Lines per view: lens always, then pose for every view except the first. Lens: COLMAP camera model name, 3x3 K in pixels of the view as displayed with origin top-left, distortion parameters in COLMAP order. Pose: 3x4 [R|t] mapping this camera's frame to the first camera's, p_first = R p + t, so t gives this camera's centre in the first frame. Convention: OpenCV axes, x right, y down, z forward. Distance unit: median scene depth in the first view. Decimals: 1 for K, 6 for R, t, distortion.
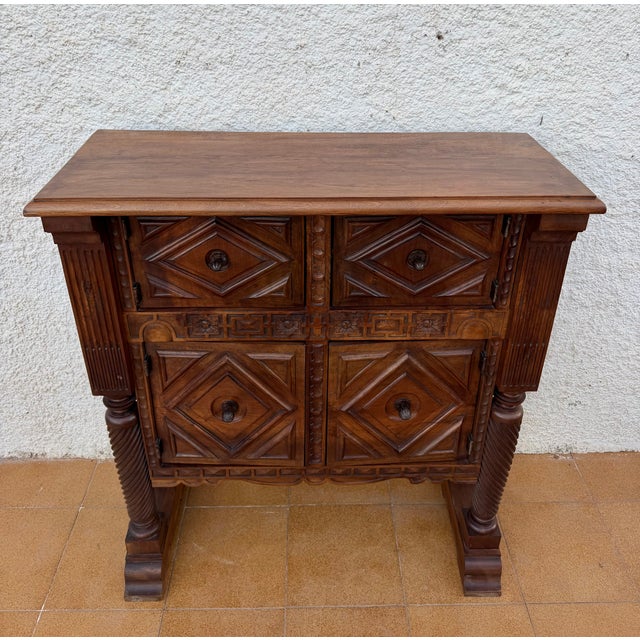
lens RADIAL K [[716.3, 0, 321.5], [0, 716.3, 320.5], [0, 0, 1]] dist [0.056189, 0.000000]
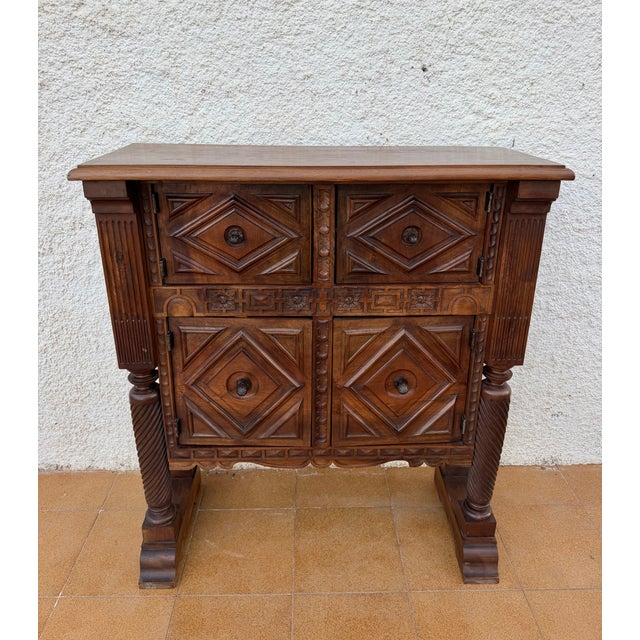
lens RADIAL K [[640.3, 0, 321.1], [0, 640.3, 328.4], [0, 0, 1]] dist [0.058793, 0.000000]
pose [[0.999986, -0.005247, 0.000874, -0.009464], [0.005320, 0.986908, -0.161198, 0.198853], [-0.000016, 0.161200, 0.986922, 0.019027]]
